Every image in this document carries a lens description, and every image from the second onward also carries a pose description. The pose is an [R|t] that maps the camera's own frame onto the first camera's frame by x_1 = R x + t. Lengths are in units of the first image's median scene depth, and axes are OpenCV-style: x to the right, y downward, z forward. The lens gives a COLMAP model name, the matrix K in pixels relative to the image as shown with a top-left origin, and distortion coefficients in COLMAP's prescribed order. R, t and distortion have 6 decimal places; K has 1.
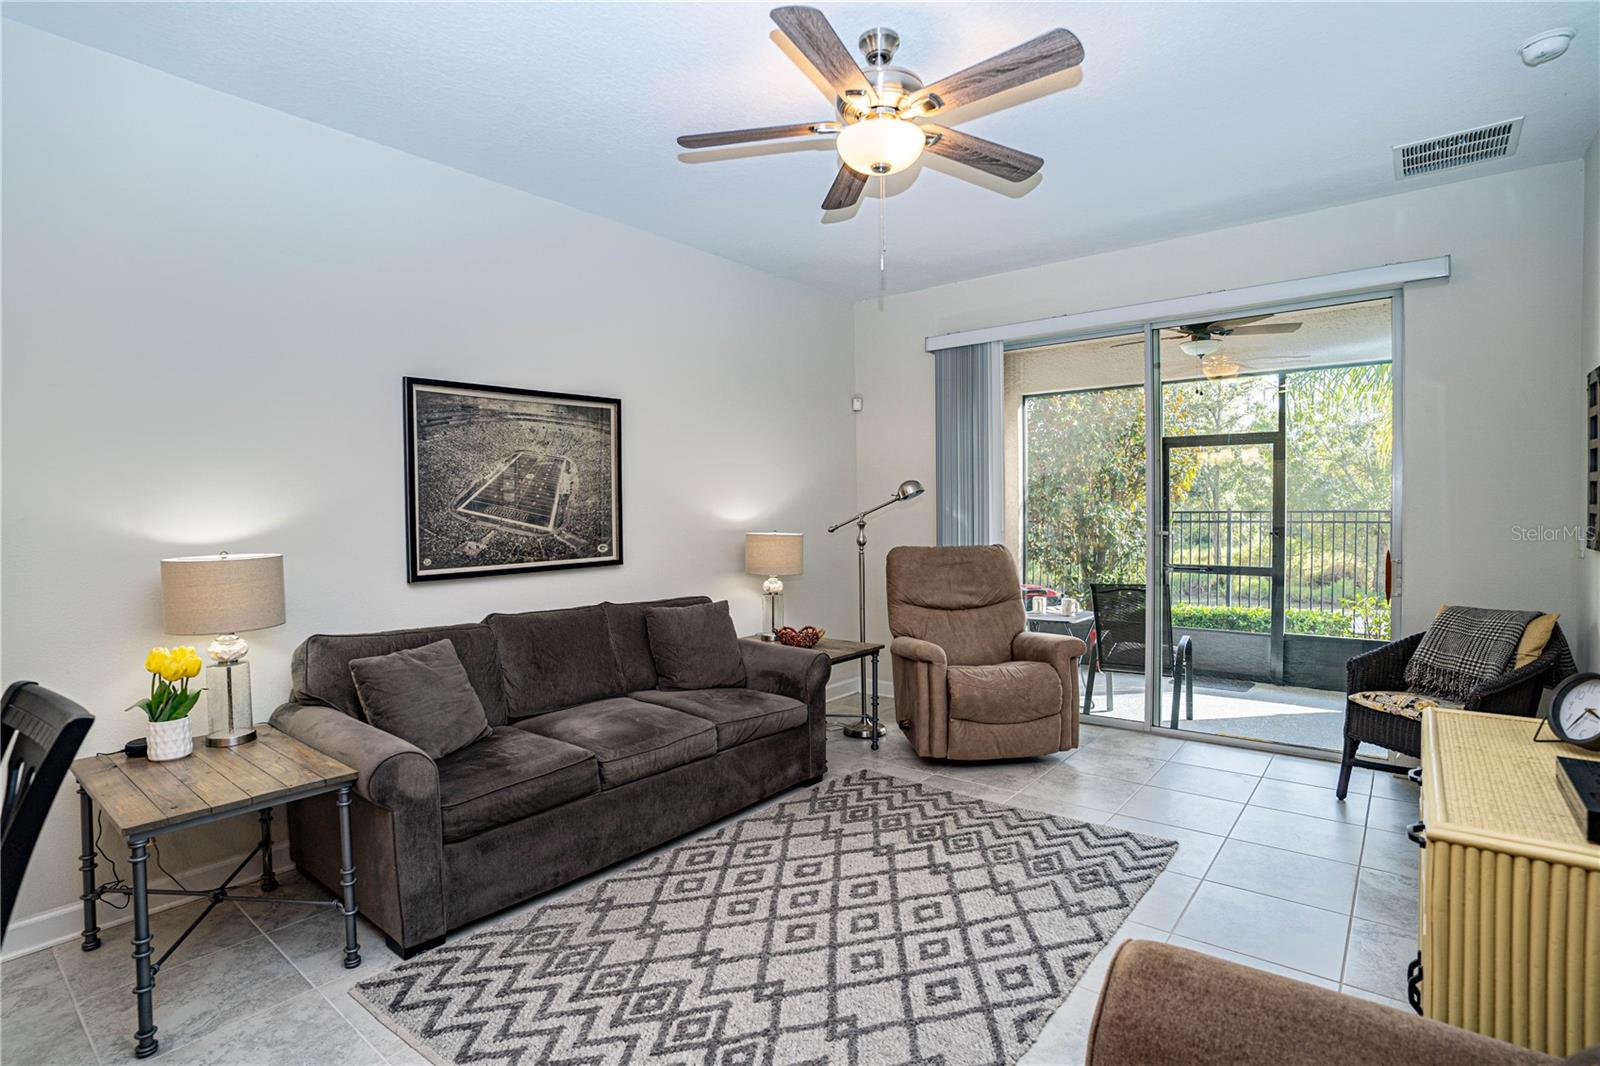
lens RADIAL K [[786.1, 0, 800.0], [0, 786.1, 533.0], [0, 0, 1]] dist [-0.082866, 0.037636]
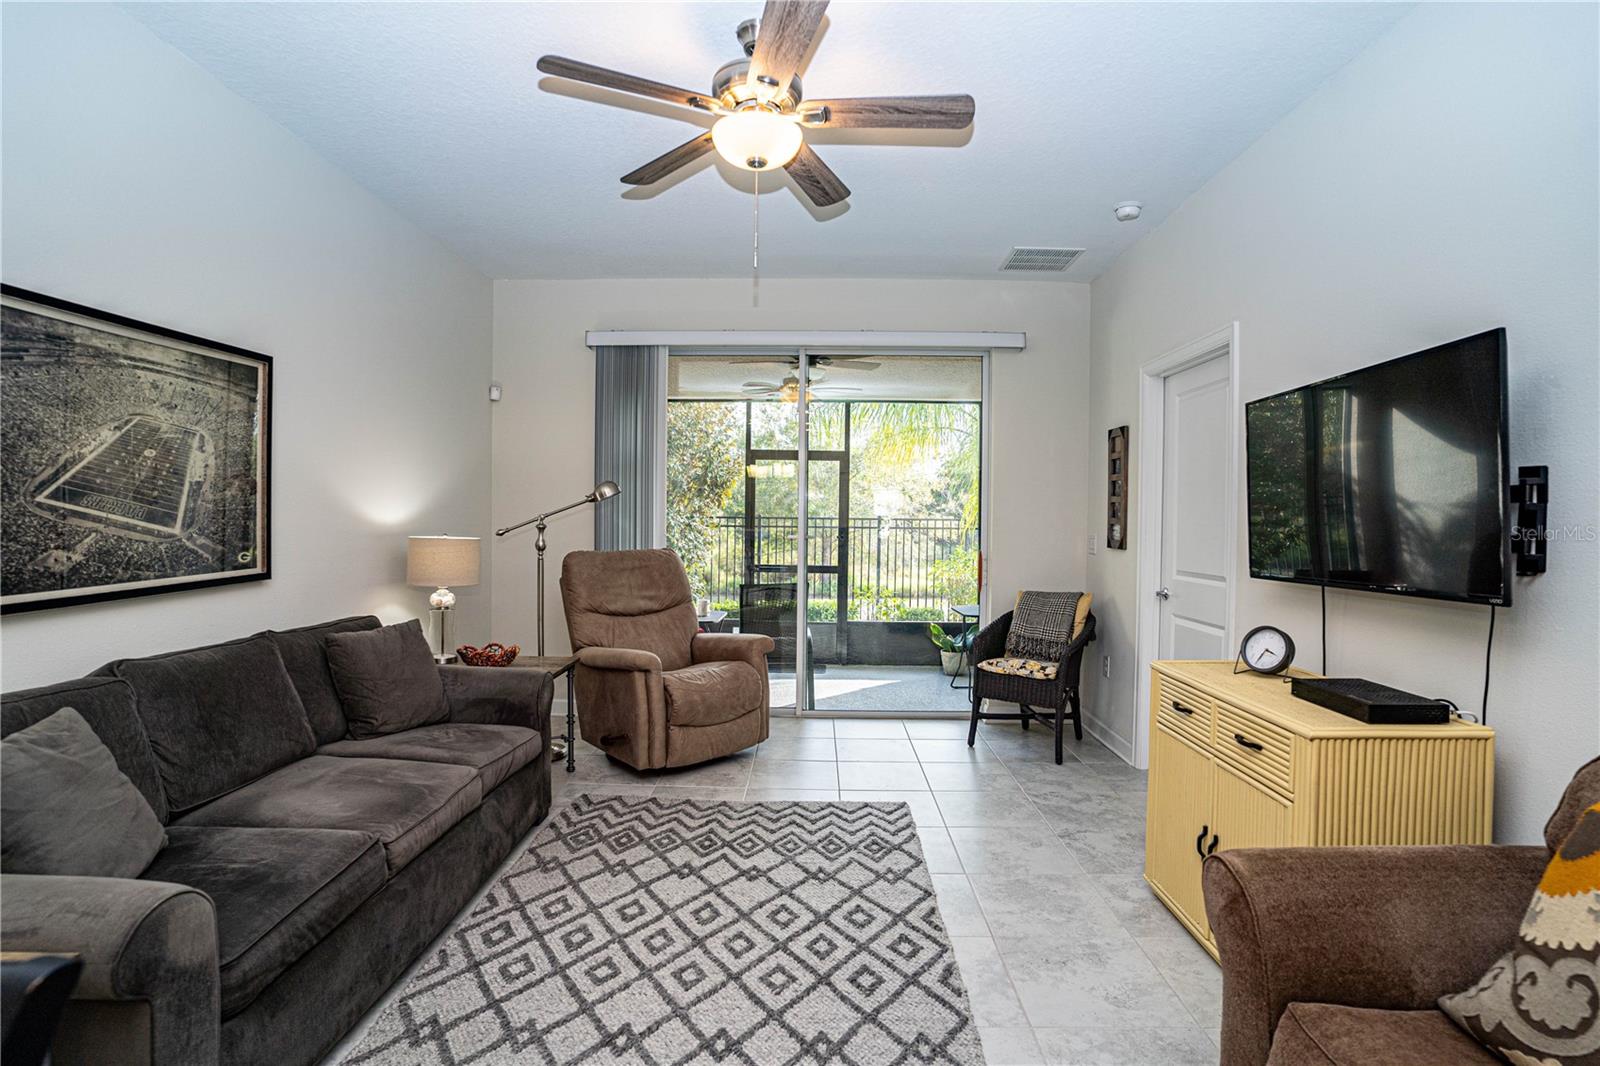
lens RADIAL K [[786.1, 0, 800.0], [0, 786.1, 533.0], [0, 0, 1]] dist [-0.082866, 0.037636]
pose [[0.790567, 0.003753, 0.612364, -0.355594], [-0.001754, 0.999991, -0.003865, -0.001904], [-0.612373, 0.001981, 0.790567, 0.157717]]
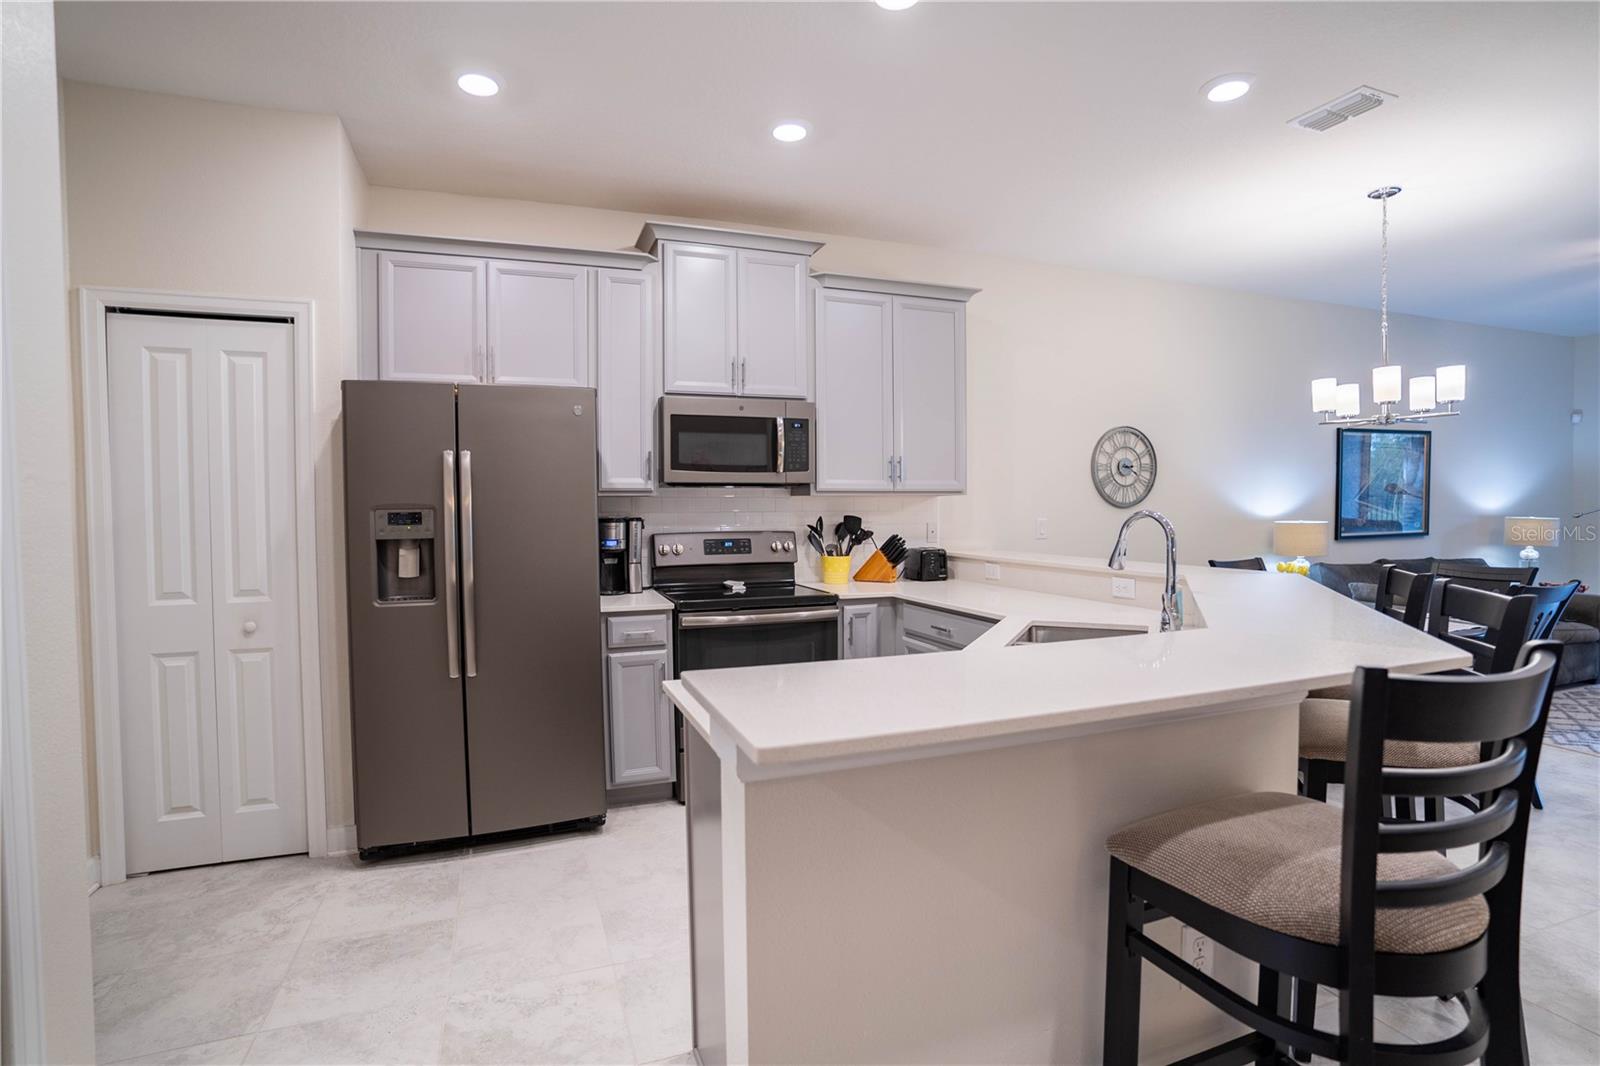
lens RADIAL K [[791.7, 0, 800.0], [0, 791.7, 533.0], [0, 0, 1]] dist [-0.082084, 0.039125]
pose [[0.861293, 0.021168, -0.507668, -0.703946], [-0.016164, 0.999768, 0.014262, 0.044725], [0.507852, -0.004078, 0.861435, -1.267874]]
